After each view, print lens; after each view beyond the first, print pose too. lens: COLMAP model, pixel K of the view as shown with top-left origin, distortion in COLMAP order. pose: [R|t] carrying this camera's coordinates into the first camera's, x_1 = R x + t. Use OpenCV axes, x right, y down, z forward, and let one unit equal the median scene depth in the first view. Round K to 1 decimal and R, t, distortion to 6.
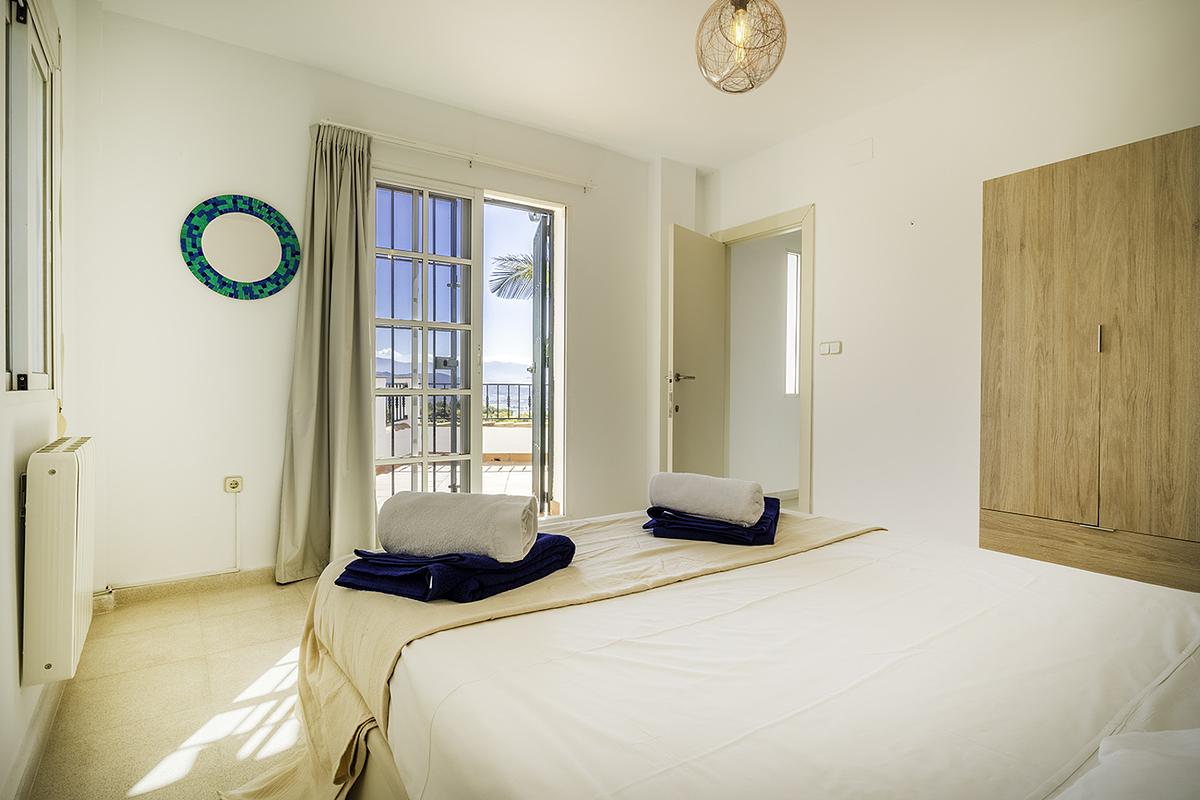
lens RADIAL K [[602.5, 0, 601.5], [0, 602.5, 397.5], [0, 0, 1]] dist [-0.003866, -0.000672]
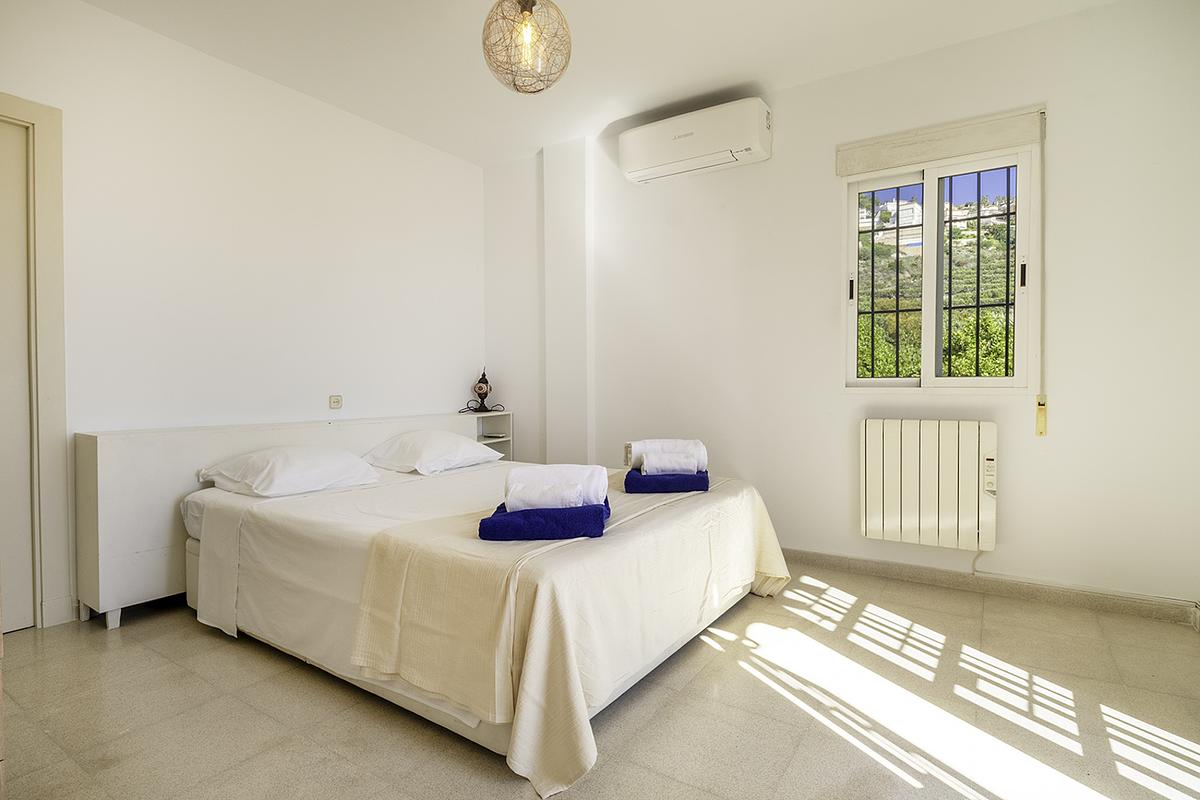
lens RADIAL K [[602.5, 0, 601.5], [0, 602.5, 397.5], [0, 0, 1]] dist [-0.003866, -0.000672]
pose [[-0.939378, -0.002630, -0.342874, 0.528733], [-0.012811, 0.999542, 0.027430, -0.027653], [0.342644, 0.030160, -0.938981, 2.249750]]
